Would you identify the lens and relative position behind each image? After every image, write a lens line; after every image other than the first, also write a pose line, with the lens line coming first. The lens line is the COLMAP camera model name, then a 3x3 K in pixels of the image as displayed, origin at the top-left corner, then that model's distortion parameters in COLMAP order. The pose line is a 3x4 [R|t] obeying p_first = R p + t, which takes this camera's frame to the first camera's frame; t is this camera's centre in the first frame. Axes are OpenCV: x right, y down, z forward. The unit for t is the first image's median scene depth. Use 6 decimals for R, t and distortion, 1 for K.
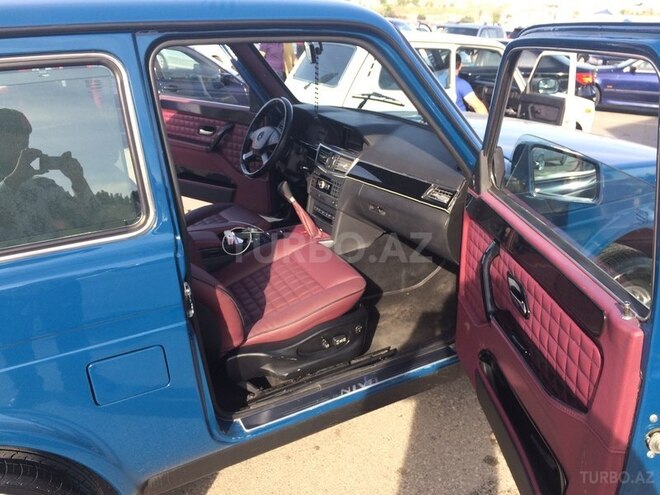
lens RADIAL K [[572.9, 0, 331.3], [0, 572.9, 246.7], [0, 0, 1]] dist [0.057448, -0.097674]
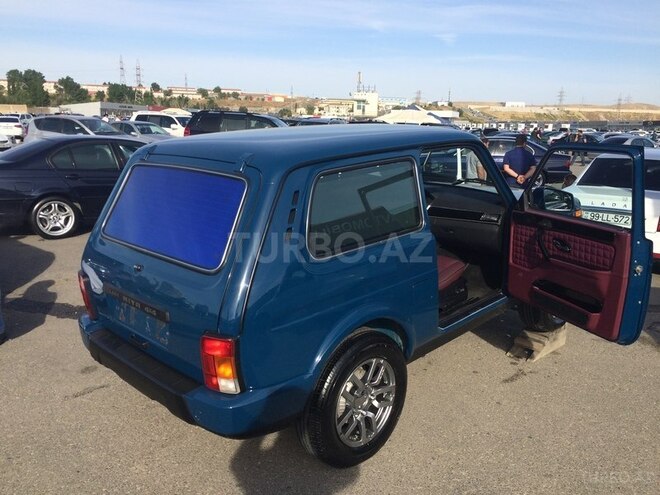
lens RADIAL K [[572.9, 0, 329.3], [0, 572.9, 248.3], [0, 0, 1]] dist [0.057448, -0.097674]
pose [[0.957253, -0.061737, 0.282586, -0.960921], [0.100784, 0.986924, -0.125788, 0.221214], [-0.271125, 0.148892, 0.950959, -0.780208]]
